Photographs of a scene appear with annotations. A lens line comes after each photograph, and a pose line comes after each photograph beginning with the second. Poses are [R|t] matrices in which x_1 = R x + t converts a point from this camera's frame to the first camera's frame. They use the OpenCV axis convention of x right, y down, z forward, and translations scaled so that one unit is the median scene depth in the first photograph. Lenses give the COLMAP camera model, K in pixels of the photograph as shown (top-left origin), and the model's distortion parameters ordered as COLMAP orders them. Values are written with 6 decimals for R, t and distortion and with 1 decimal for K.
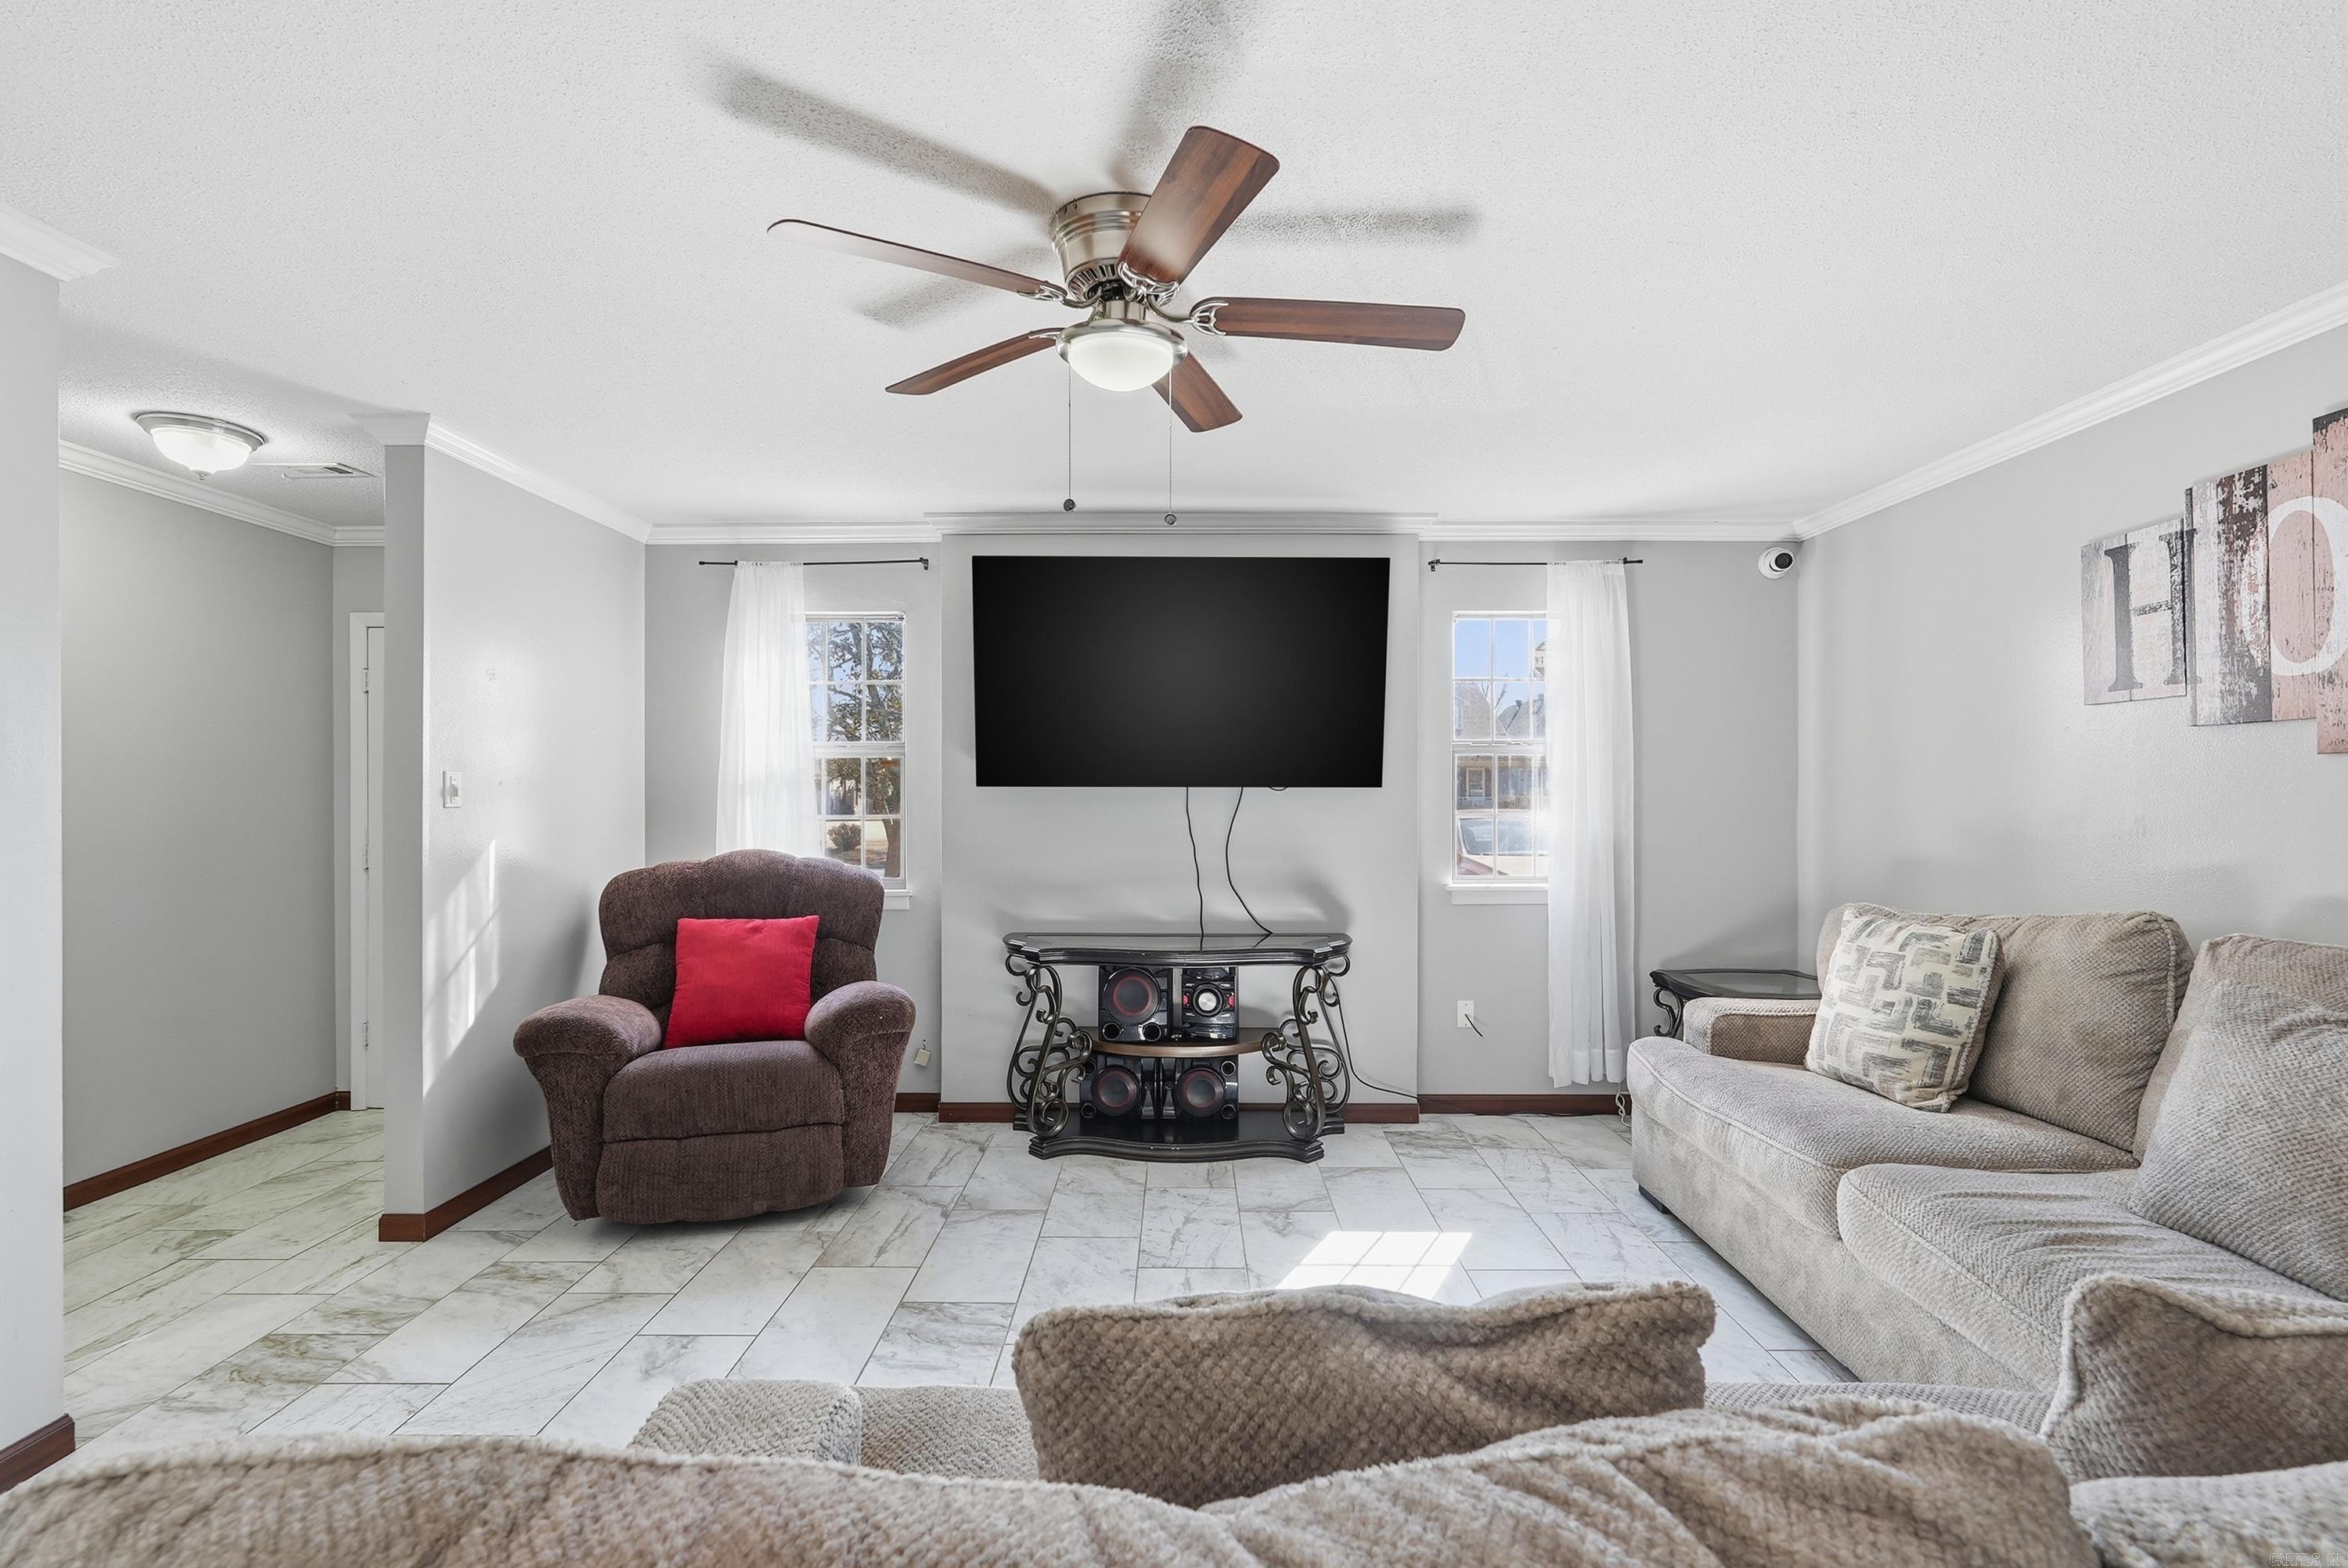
lens RADIAL K [[1045.6, 0, 1177.3], [0, 1045.6, 795.5], [0, 0, 1]] dist [-0.013464, 0.007161]
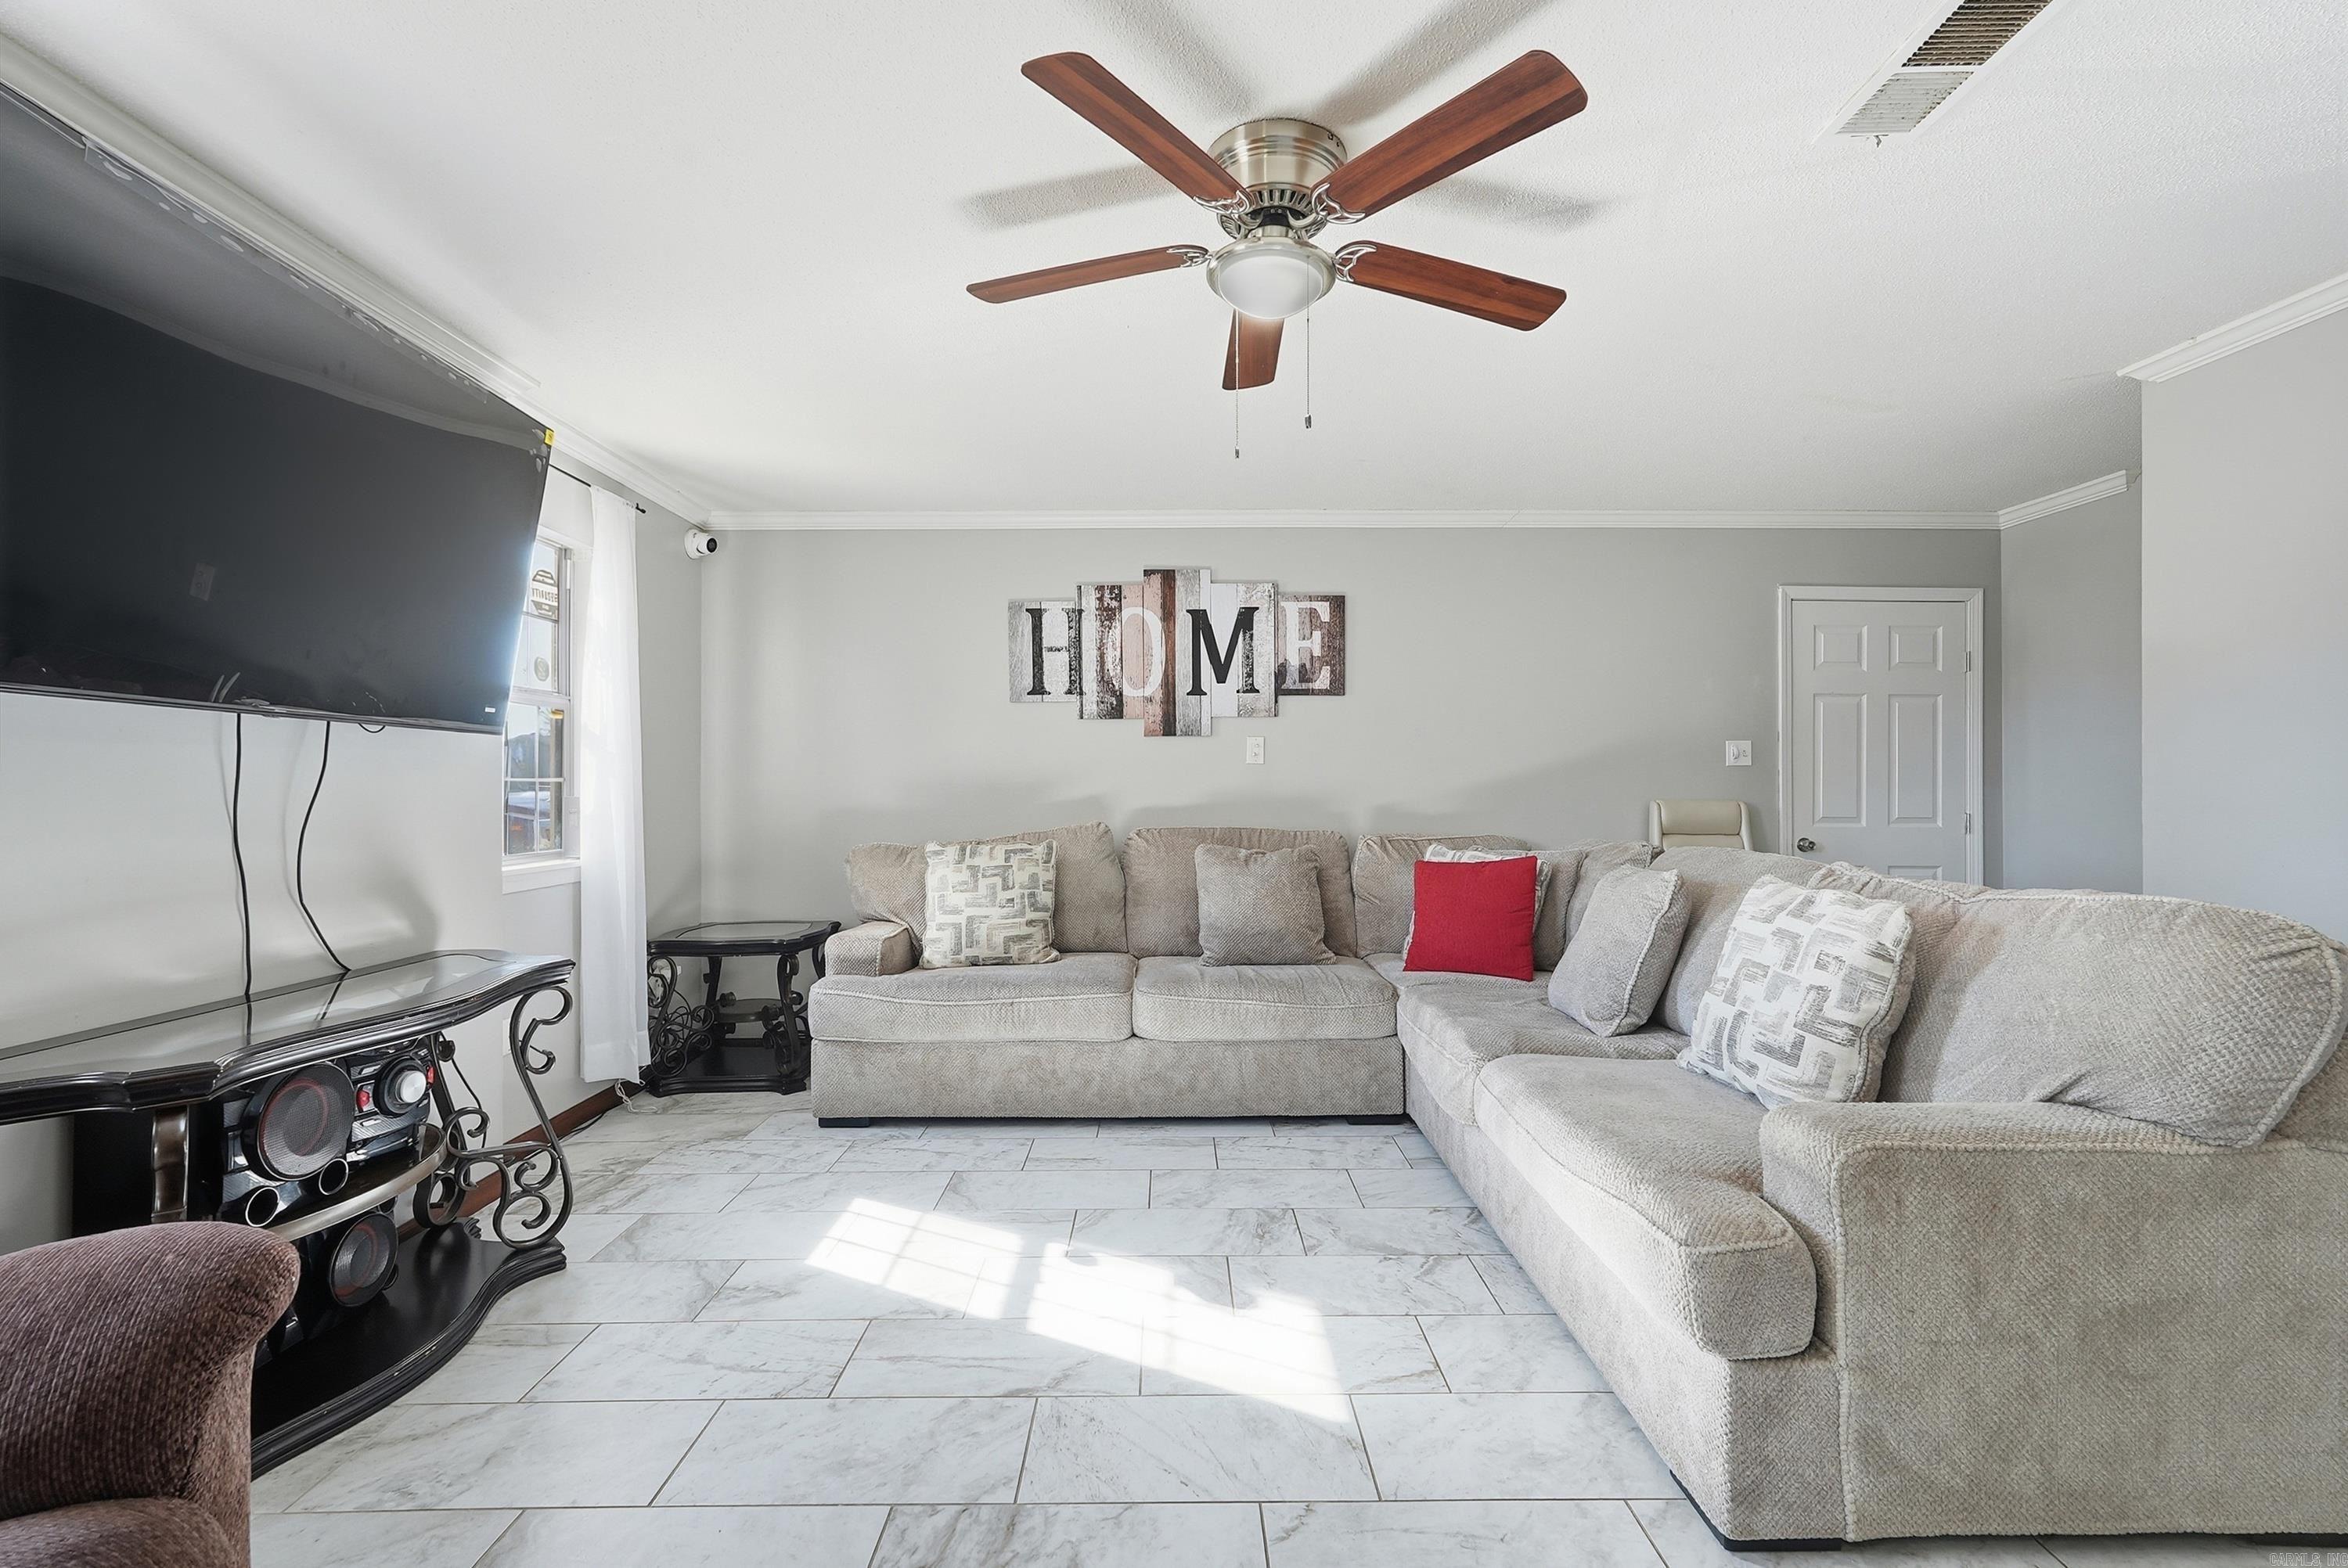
lens RADIAL K [[1045.6, 0, 1167.7], [0, 1045.6, 785.3], [0, 0, 1]] dist [-0.013464, 0.007161]
pose [[-0.006388, 0.001089, 0.999979, -0.723443], [0.010607, 0.999943, -0.001021, 0.044793], [-0.999923, 0.010600, -0.006399, 0.759206]]
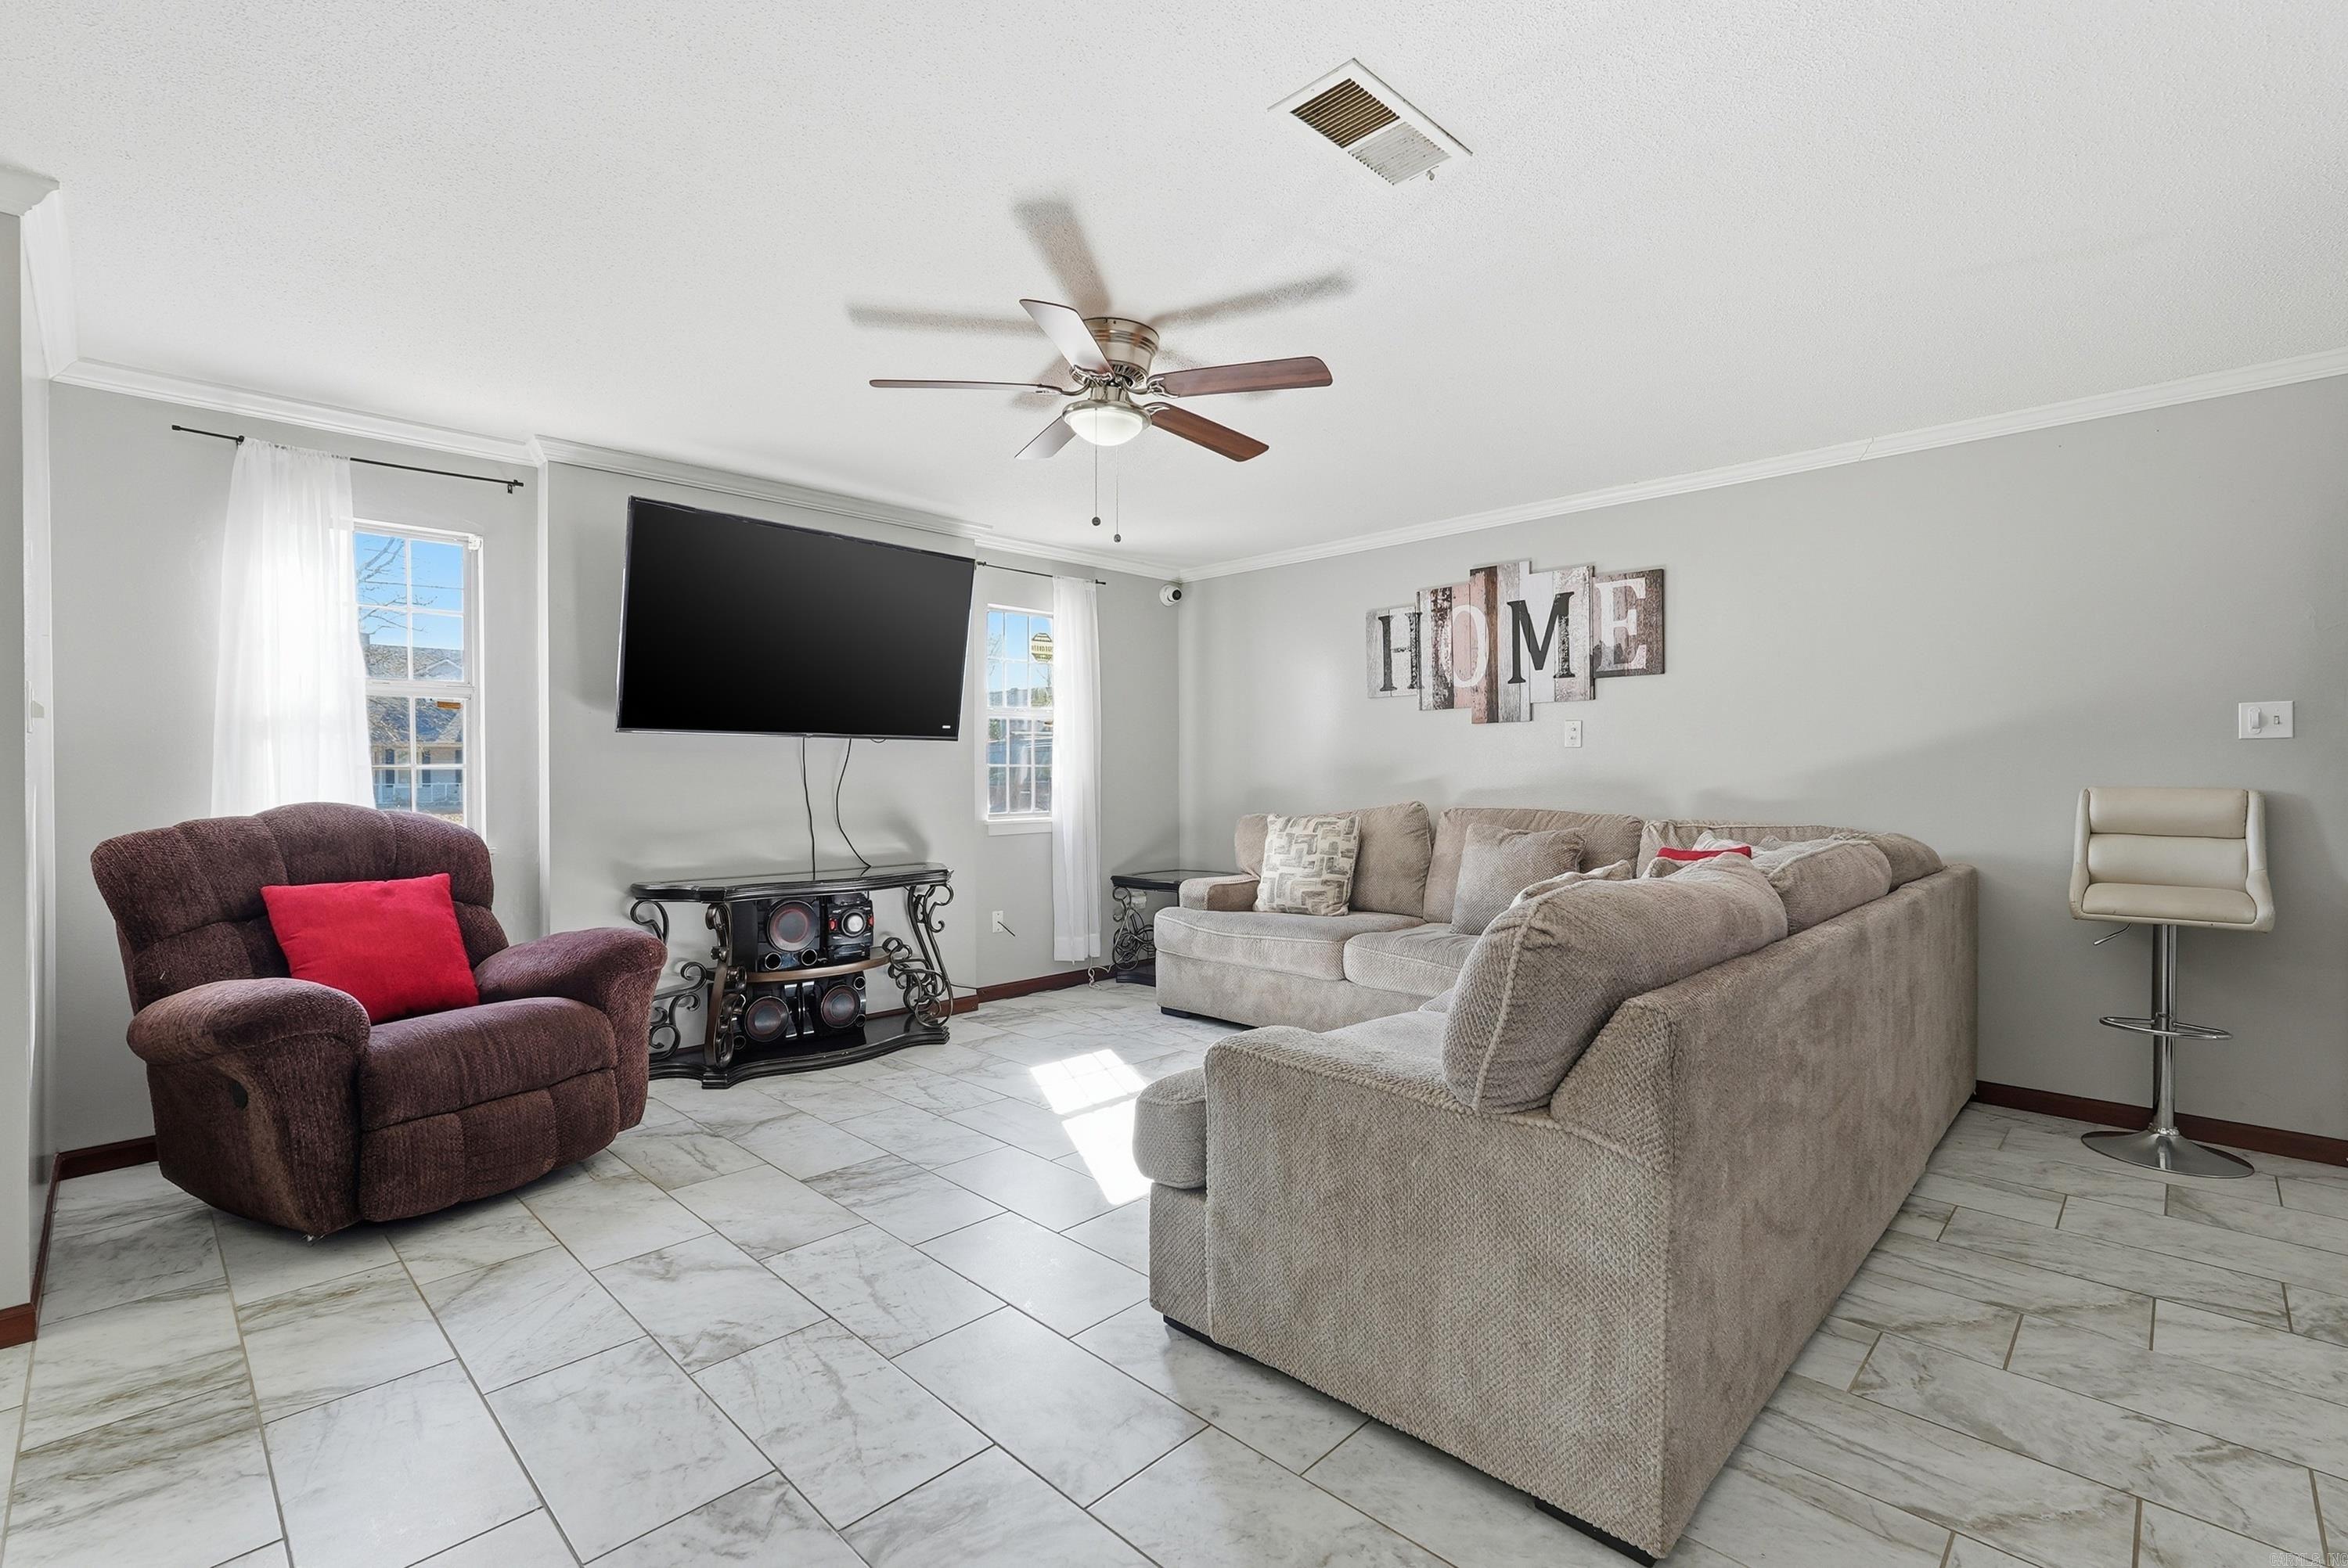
lens RADIAL K [[1045.6, 0, 1168.7], [0, 1045.6, 786.2], [0, 0, 1]] dist [-0.013464, 0.007161]
pose [[0.698907, -0.011876, 0.715114, -0.714879], [0.009100, 0.999929, 0.007712, 0.053442], [-0.715155, 0.001117, 0.698965, -0.058338]]
